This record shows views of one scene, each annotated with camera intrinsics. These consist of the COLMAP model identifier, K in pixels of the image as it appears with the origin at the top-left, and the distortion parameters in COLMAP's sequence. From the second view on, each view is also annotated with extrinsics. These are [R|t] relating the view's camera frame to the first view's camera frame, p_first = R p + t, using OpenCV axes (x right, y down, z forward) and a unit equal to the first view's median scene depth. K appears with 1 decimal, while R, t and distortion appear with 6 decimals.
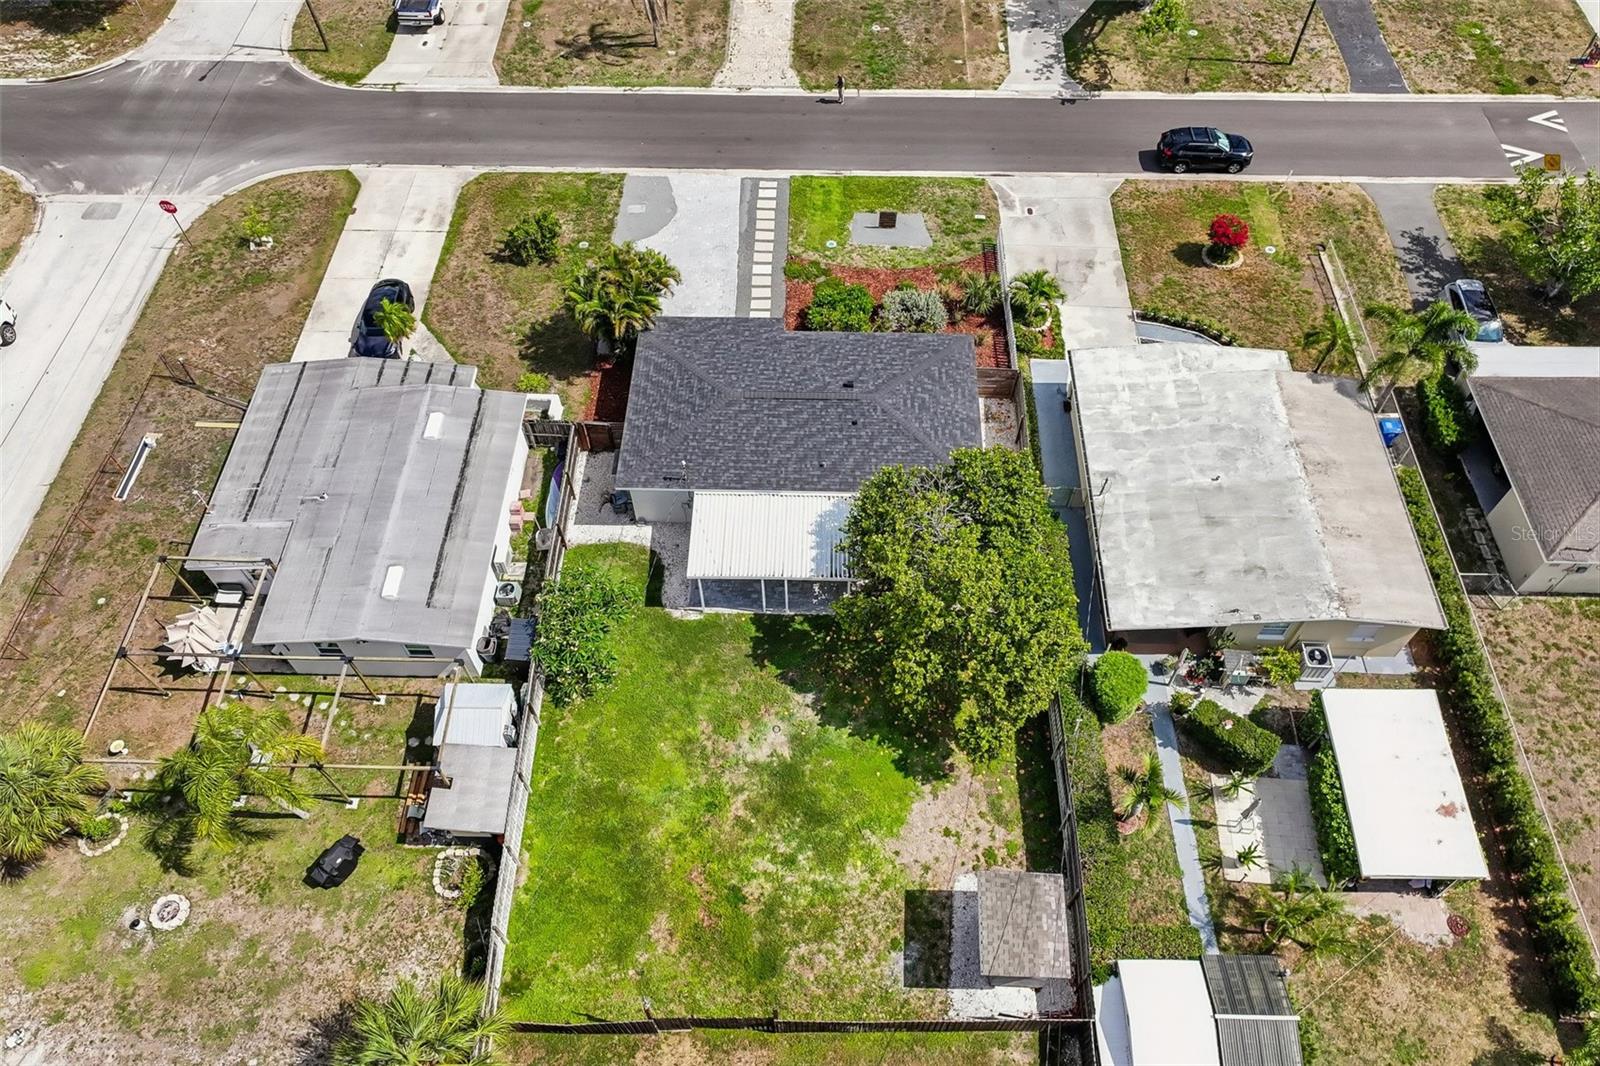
lens RADIAL K [[1136.6, 0, 803.8], [0, 1136.6, 530.7], [0, 0, 1]] dist [-0.005002, 0.025394]
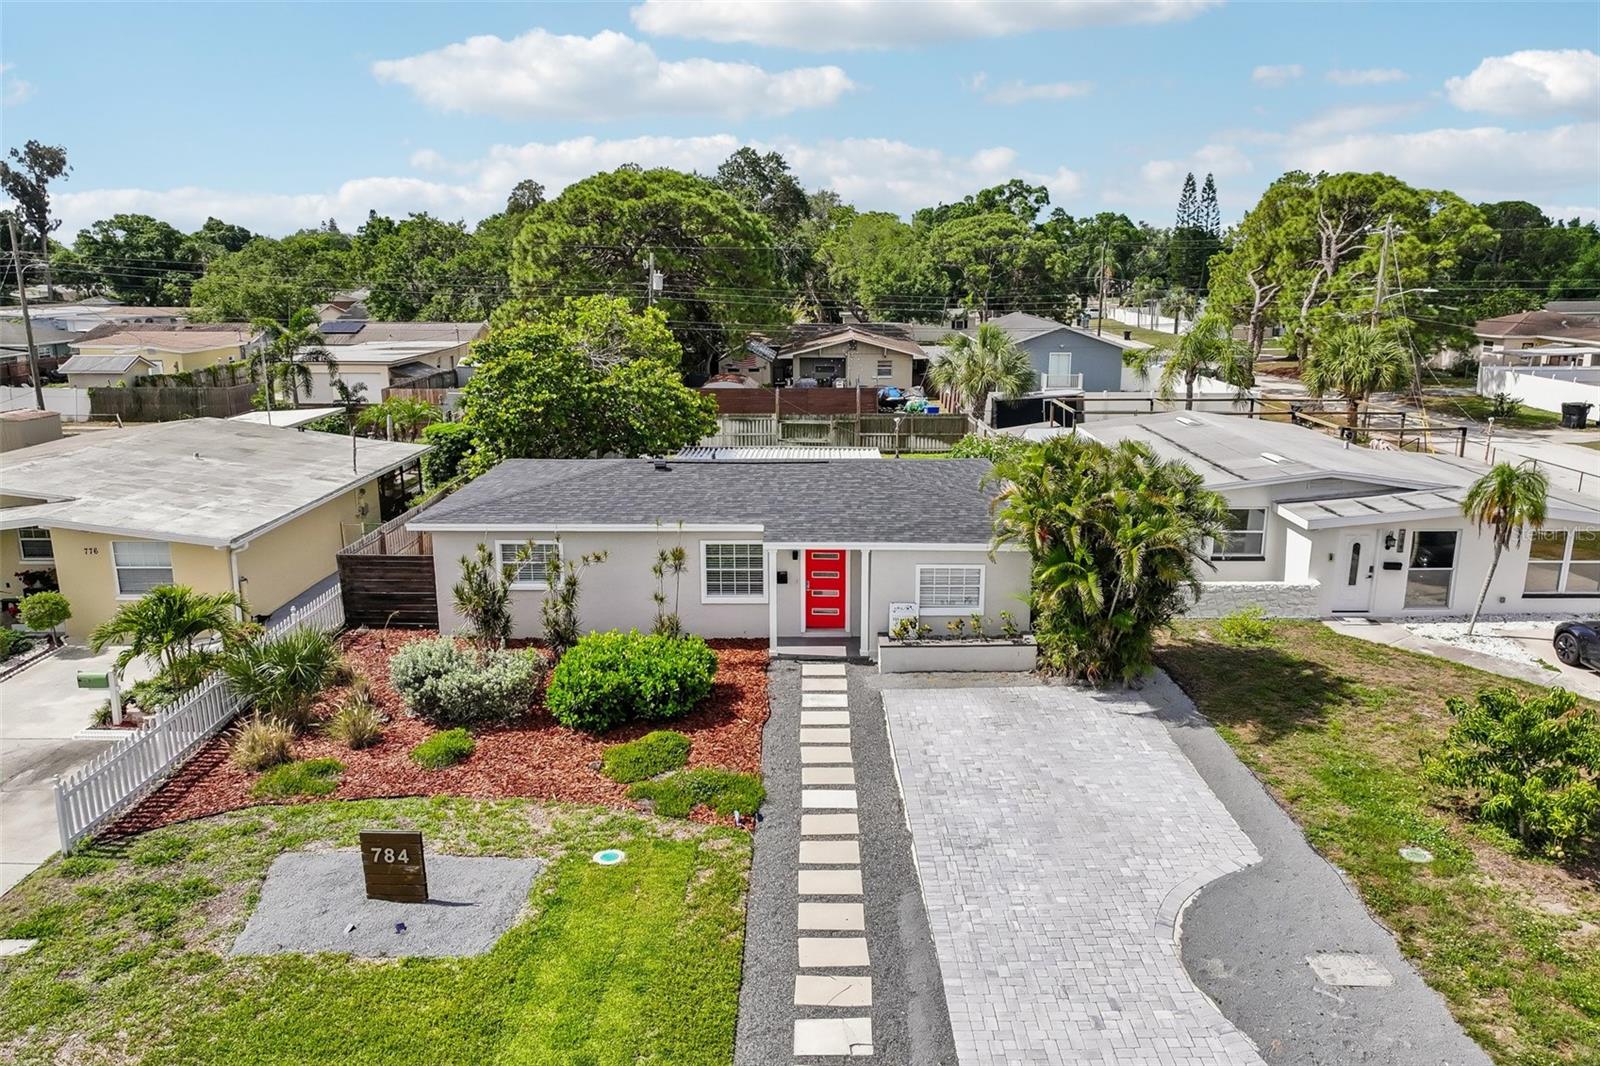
lens RADIAL K [[1136.6, 0, 803.8], [0, 1136.6, 530.7], [0, 0, 1]] dist [-0.005002, 0.025394]
pose [[-0.999895, 0.008734, -0.011575, -0.033412], [-0.007515, 0.370562, 0.928777, -0.752185], [0.012401, 0.928766, -0.370458, 1.363233]]
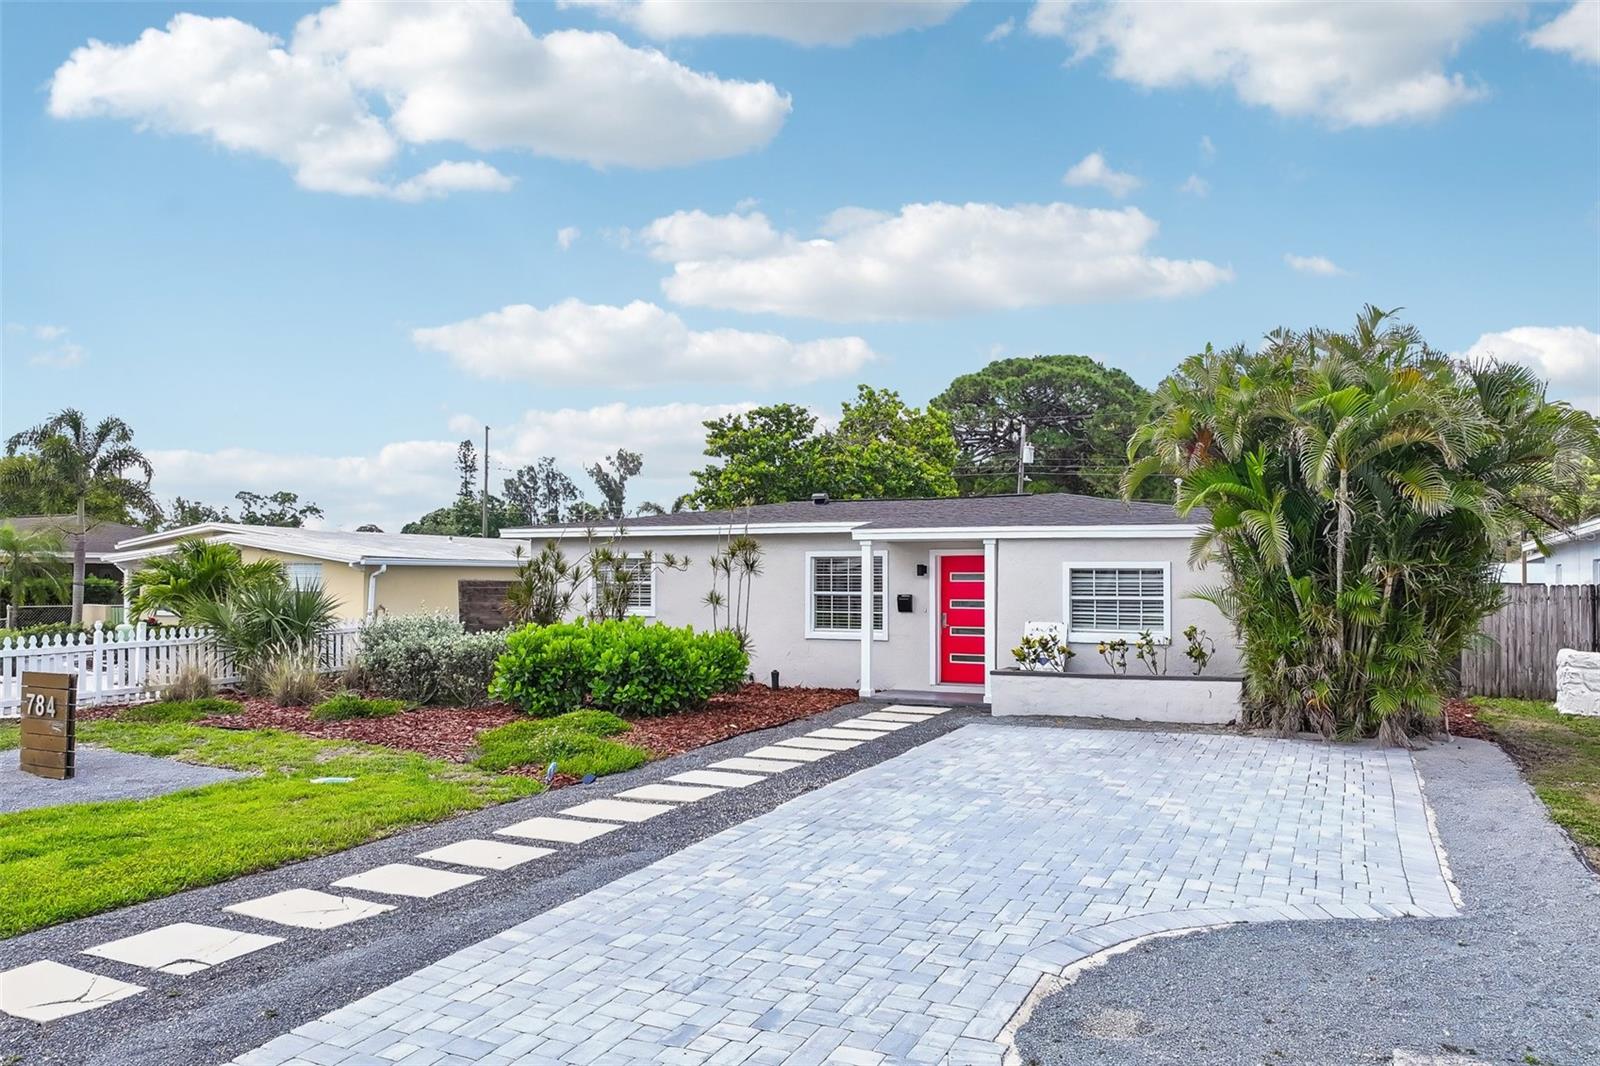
lens RADIAL K [[1136.6, 0, 803.8], [0, 1136.6, 530.7], [0, 0, 1]] dist [-0.005002, 0.025394]
pose [[-0.901185, 0.024056, 0.432767, -0.188159], [0.356080, 0.610377, 0.707565, -0.522445], [-0.247130, 0.791746, -0.558628, 1.397561]]
